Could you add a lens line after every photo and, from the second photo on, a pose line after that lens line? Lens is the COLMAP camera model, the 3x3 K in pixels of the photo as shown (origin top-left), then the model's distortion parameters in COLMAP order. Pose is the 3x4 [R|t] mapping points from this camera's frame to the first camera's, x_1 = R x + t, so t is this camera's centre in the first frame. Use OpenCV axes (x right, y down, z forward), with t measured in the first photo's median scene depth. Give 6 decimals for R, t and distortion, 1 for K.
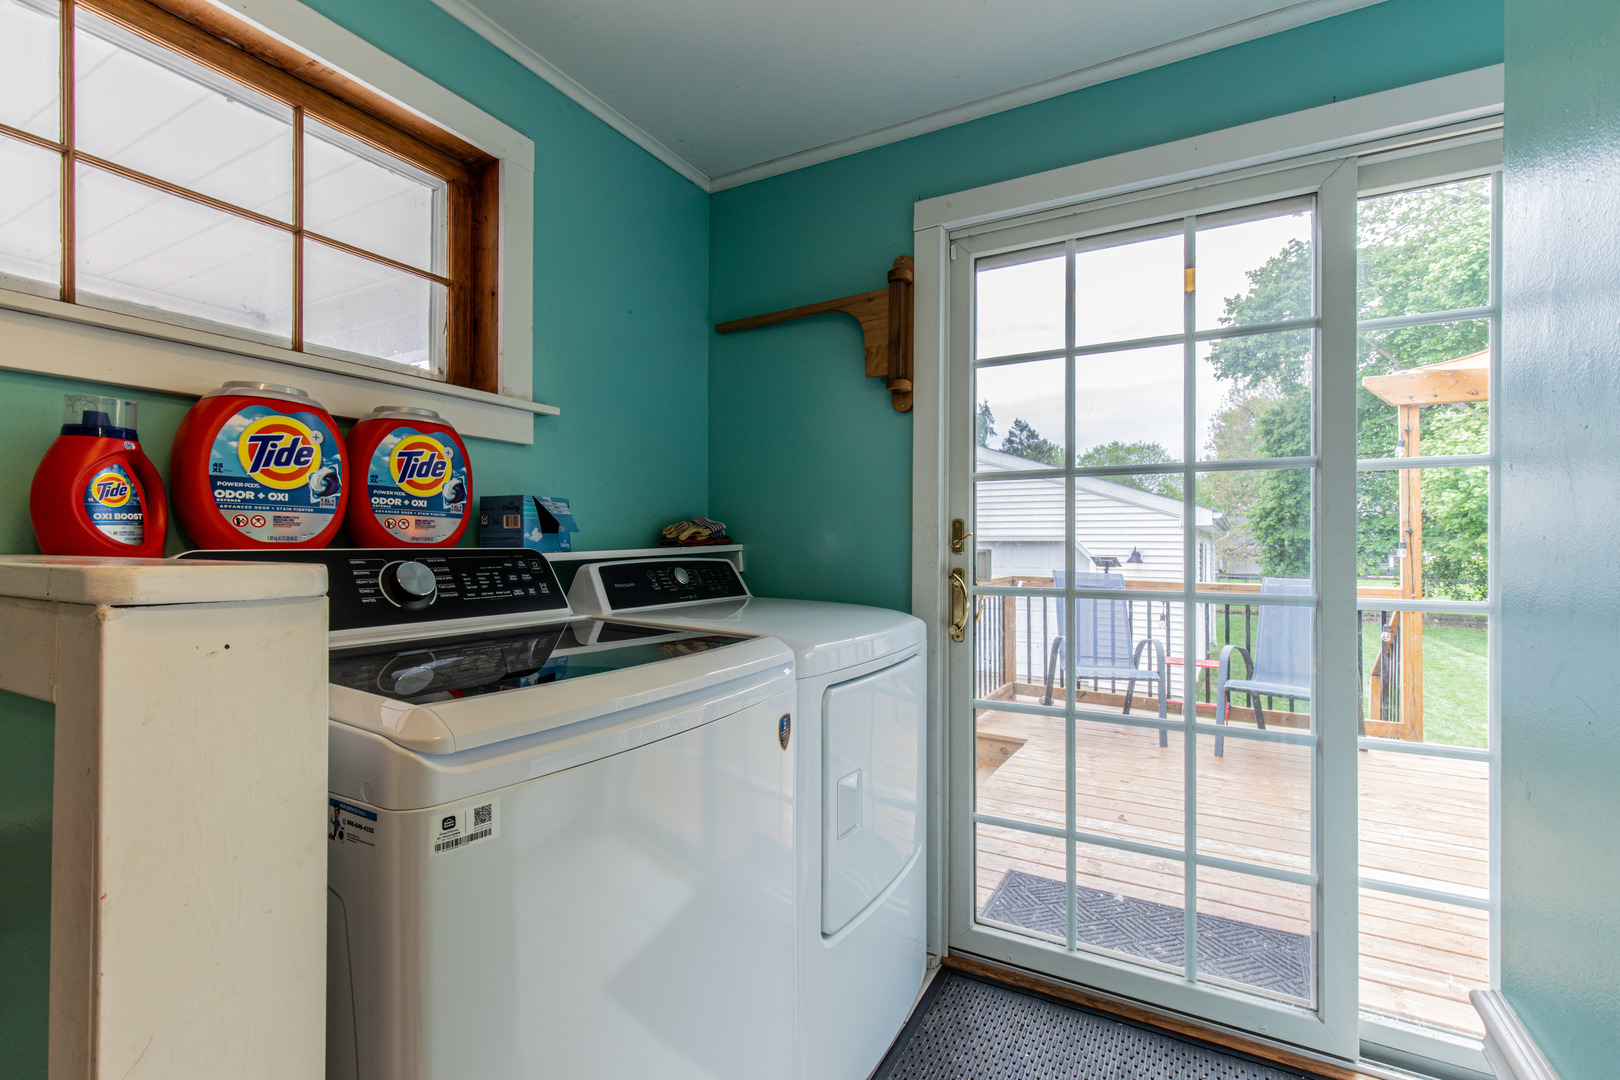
lens RADIAL K [[719.2, 0, 819.9], [0, 719.2, 541.1], [0, 0, 1]] dist [0.006539, 0.000229]
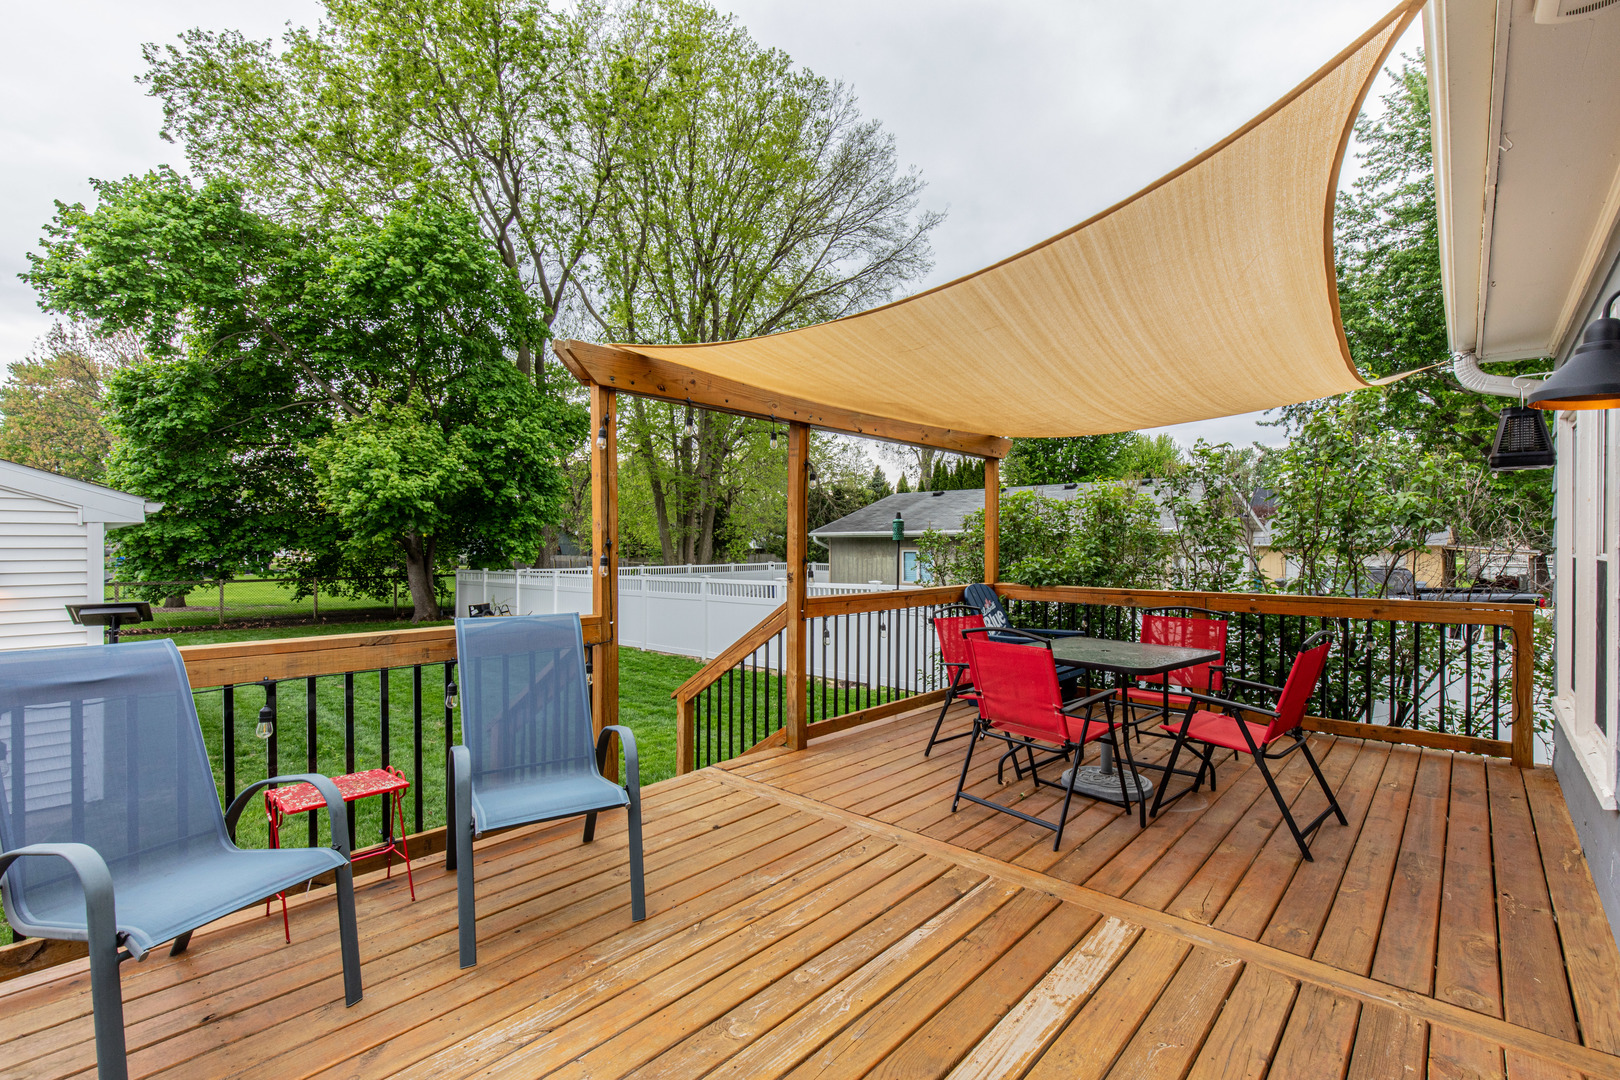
lens RADIAL K [[719.2, 0, 819.7], [0, 719.2, 542.2], [0, 0, 1]] dist [0.006539, 0.000229]
pose [[0.207806, -0.006349, 0.978150, 0.013673], [-0.000388, 0.999978, 0.006573, -0.003092], [-0.978170, -0.001745, 0.207799, 0.114723]]
